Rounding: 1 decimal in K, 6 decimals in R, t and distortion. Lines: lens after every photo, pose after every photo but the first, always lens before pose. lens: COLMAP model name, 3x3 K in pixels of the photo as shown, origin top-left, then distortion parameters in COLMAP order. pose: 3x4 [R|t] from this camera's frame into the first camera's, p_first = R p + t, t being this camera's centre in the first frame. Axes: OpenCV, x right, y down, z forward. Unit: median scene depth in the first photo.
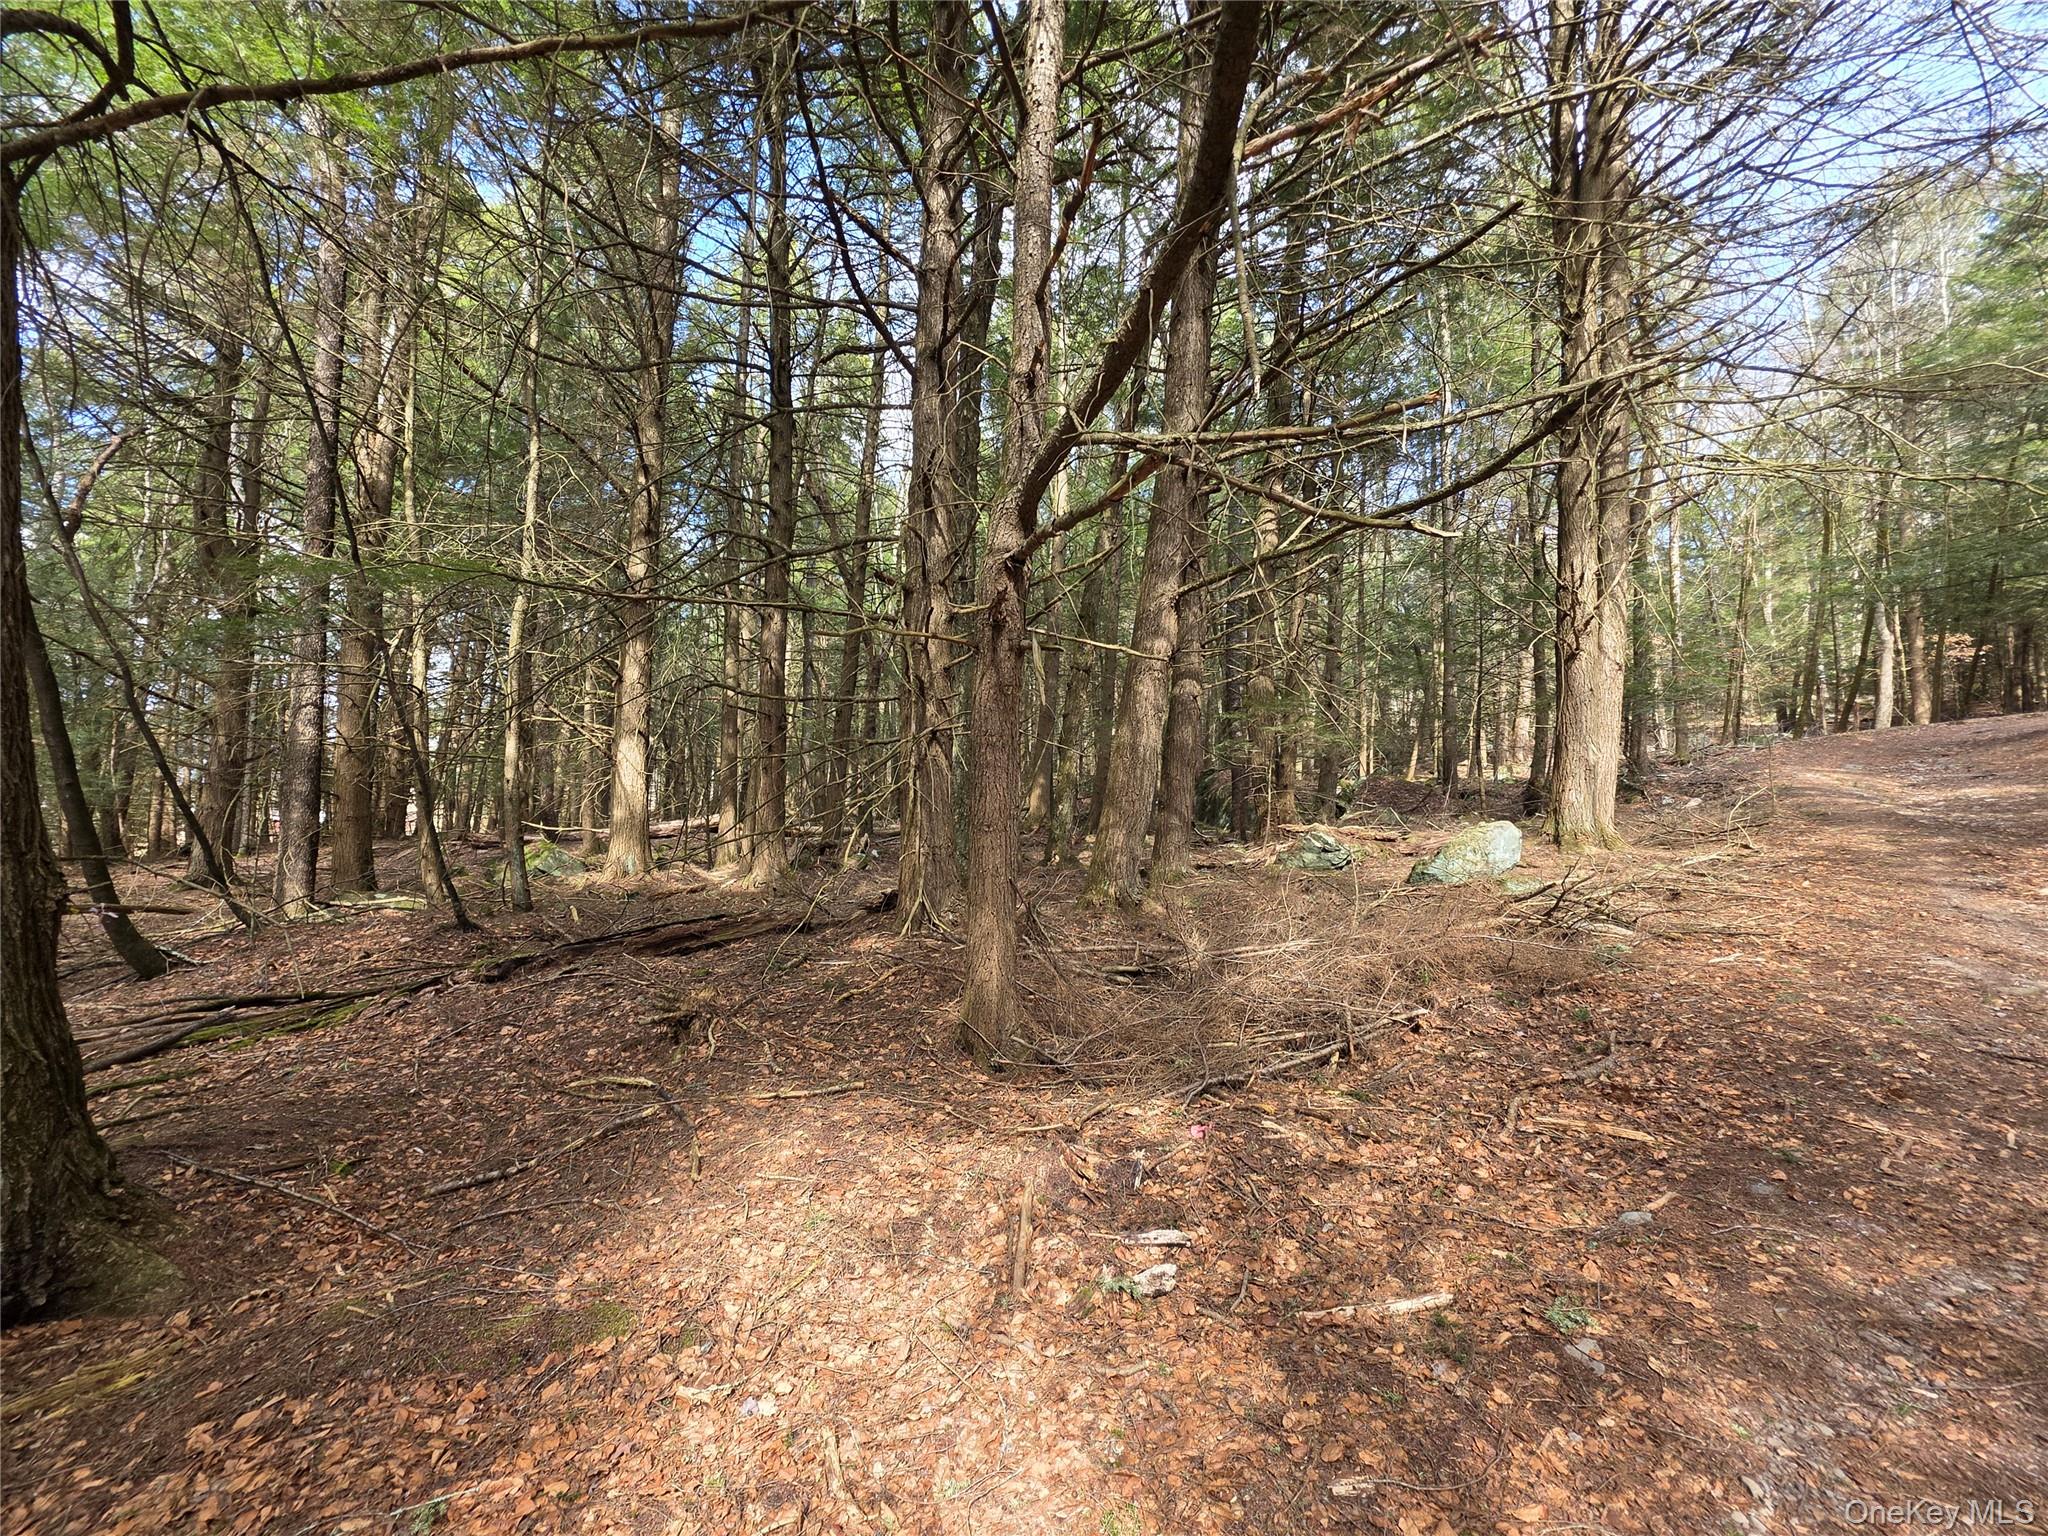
lens RADIAL K [[813.5, 0, 1027.2], [0, 813.5, 763.2], [0, 0, 1]] dist [-0.006766, 0.002136]
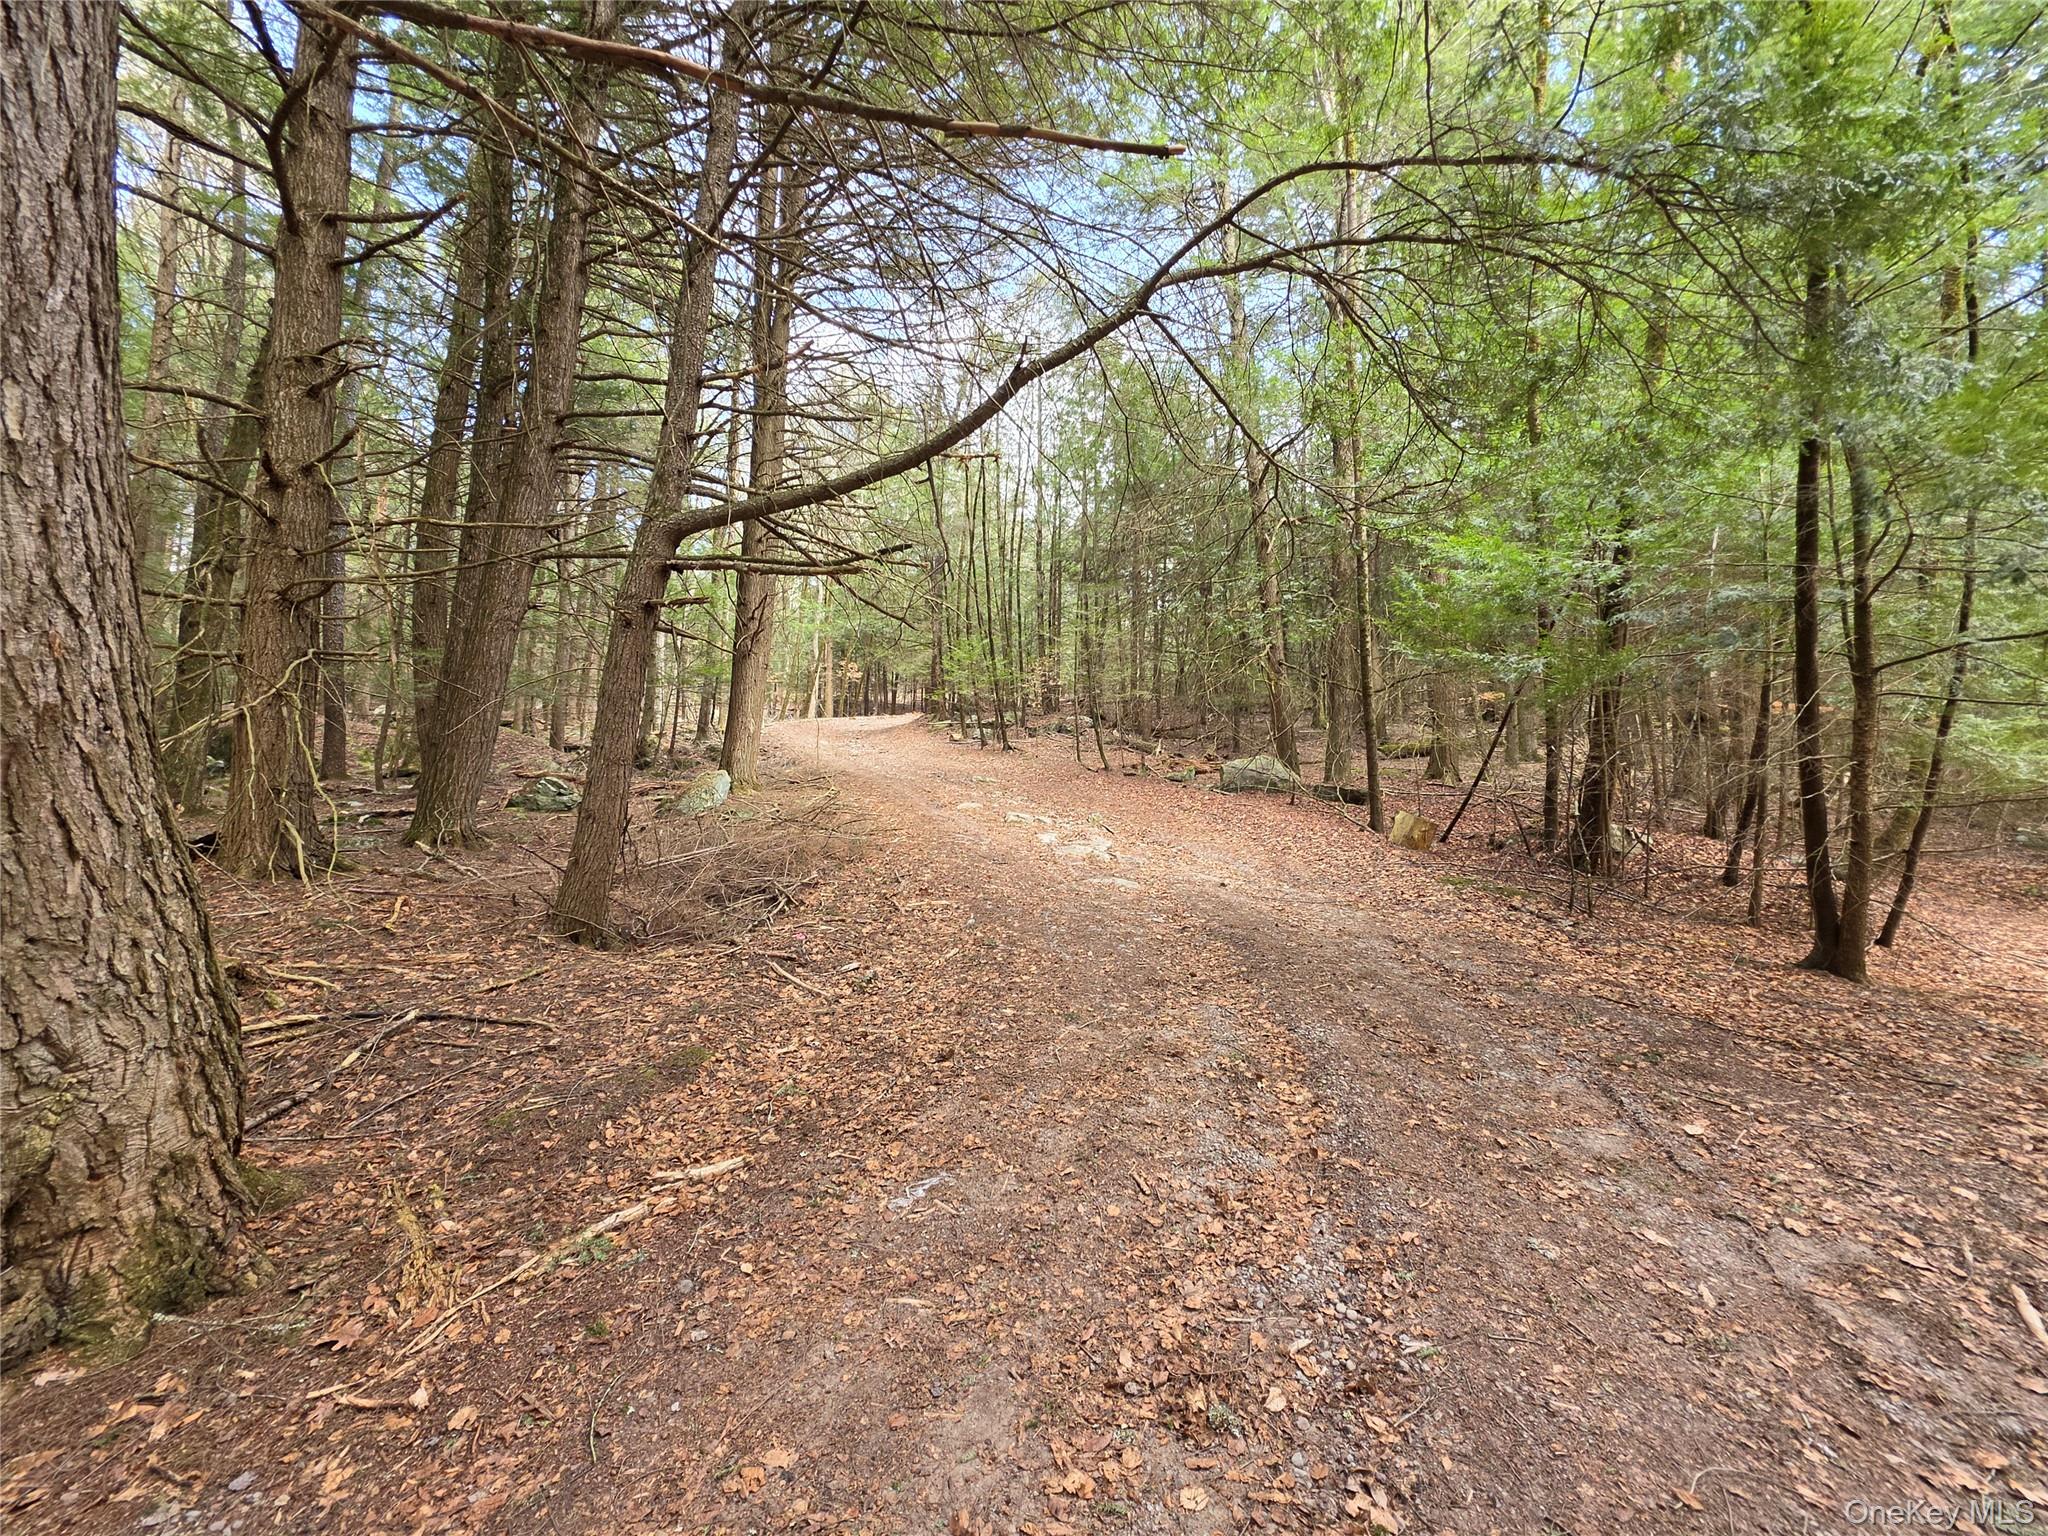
lens RADIAL K [[813.5, 0, 1024.6], [0, 813.5, 763.1], [0, 0, 1]] dist [-0.006766, 0.002136]
pose [[0.430939, 0.028020, 0.901946, -1.844672], [-0.077293, 0.996991, 0.005958, 0.038746], [-0.899065, -0.072282, 0.431808, -0.231482]]
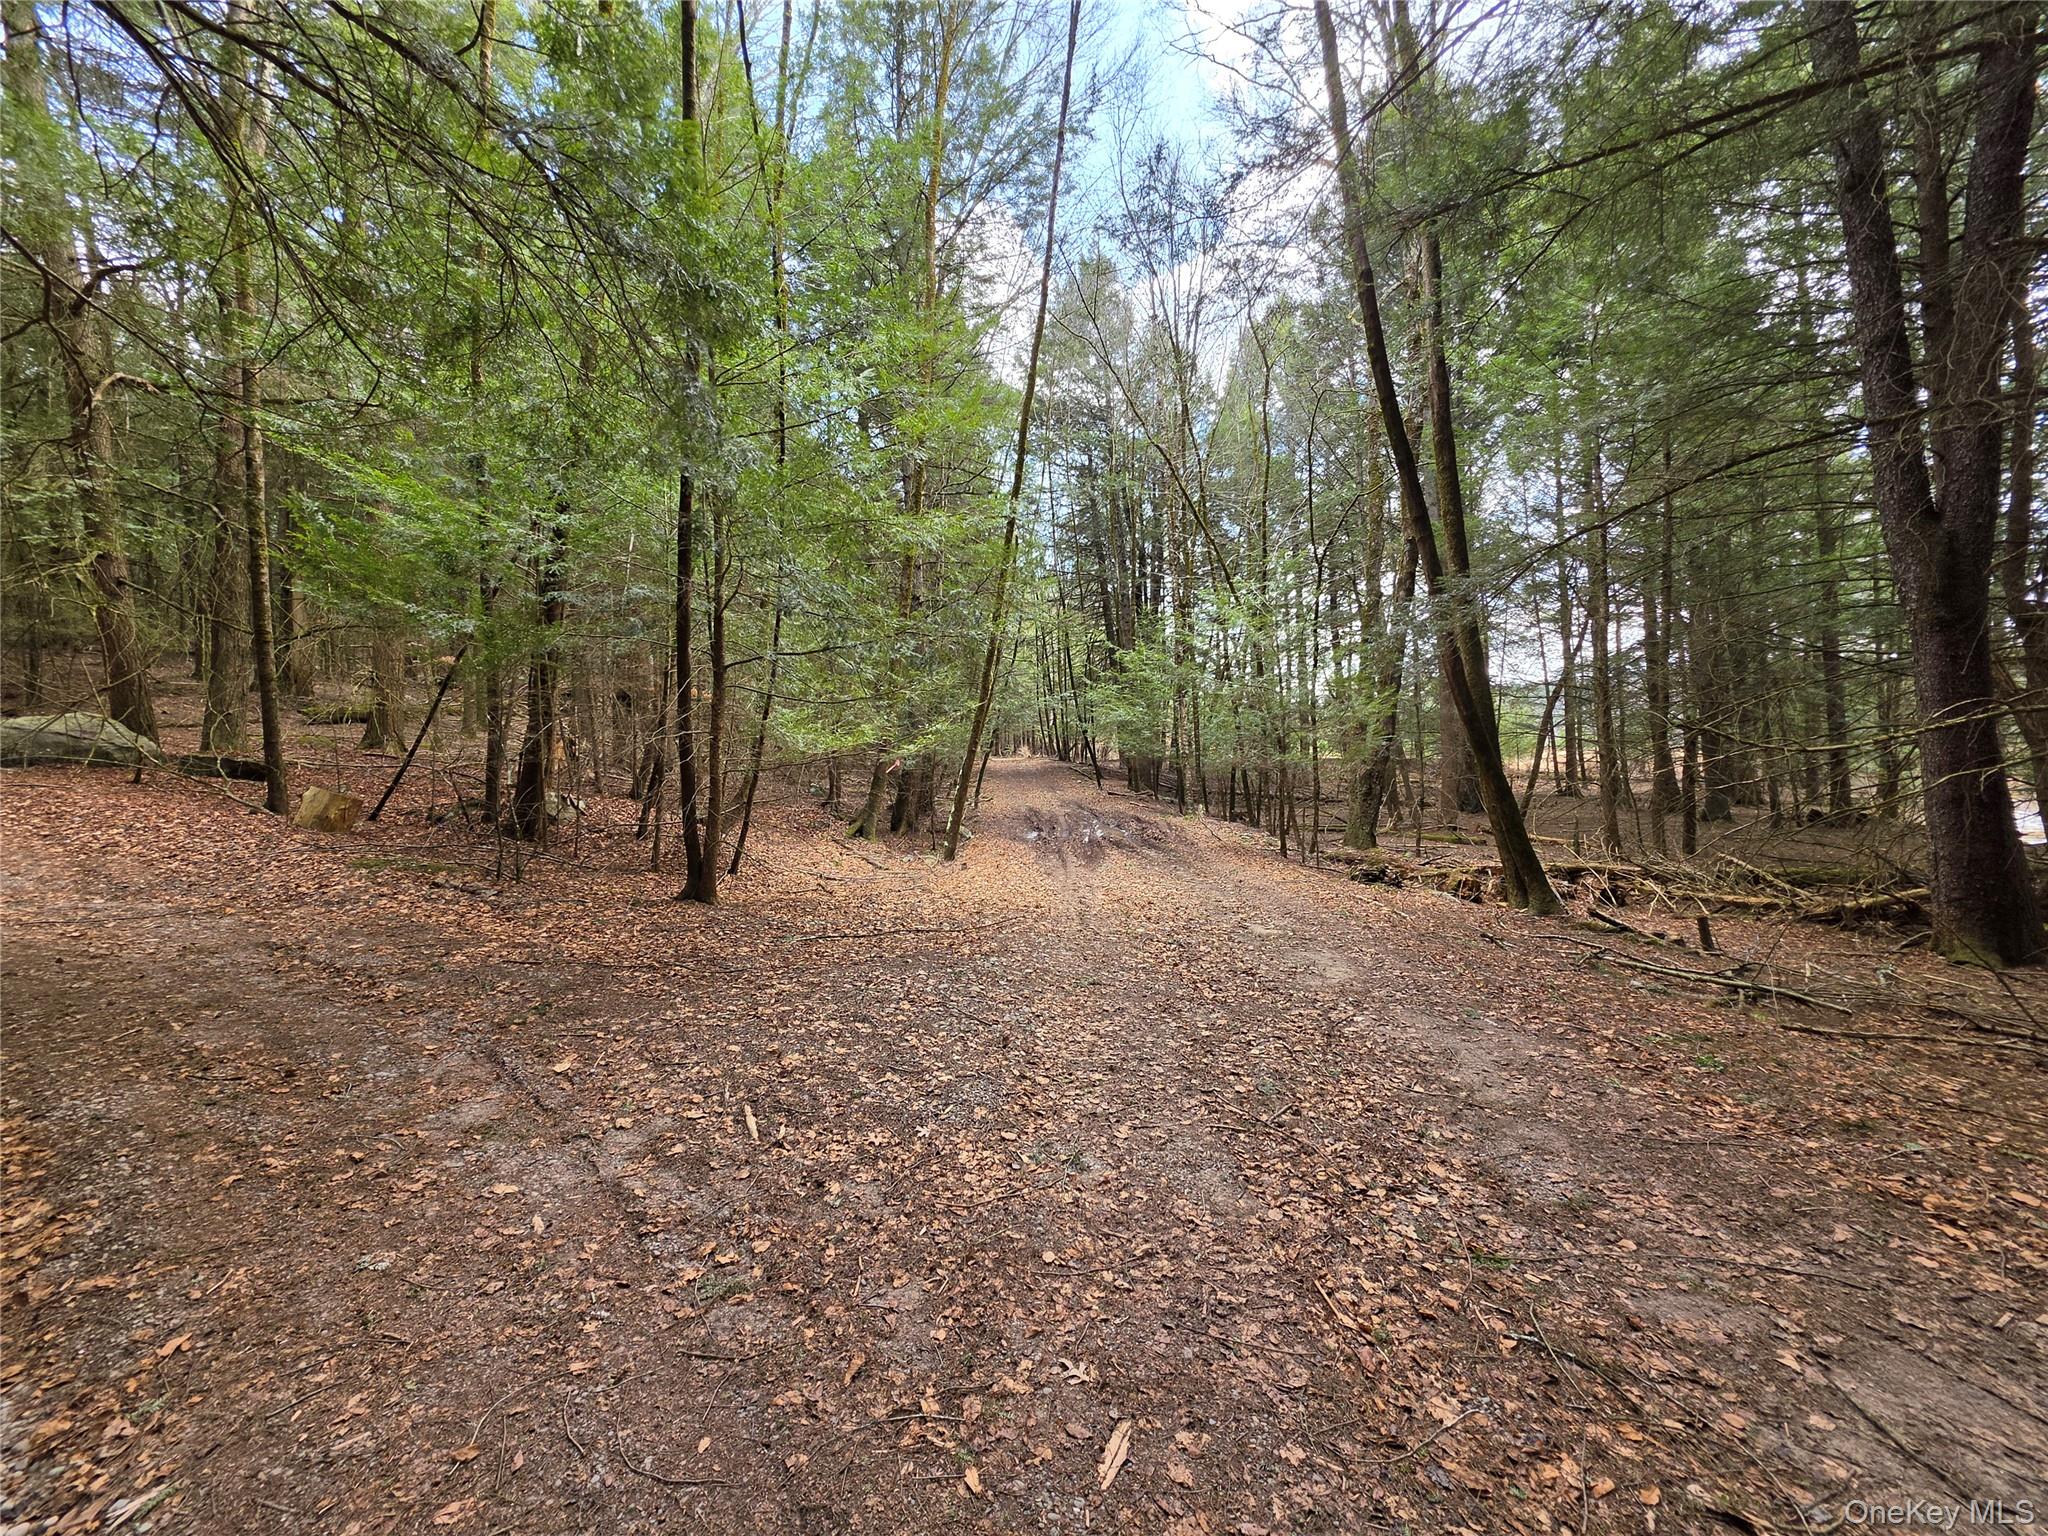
lens RADIAL K [[813.5, 0, 1018.4], [0, 813.5, 763.1], [0, 0, 1]] dist [-0.006766, 0.002136]
pose [[-0.628857, -0.003090, 0.777515, -1.806290], [-0.061839, 0.997023, -0.046054, 0.032664], [-0.775058, -0.077042, -0.627176, -0.361955]]
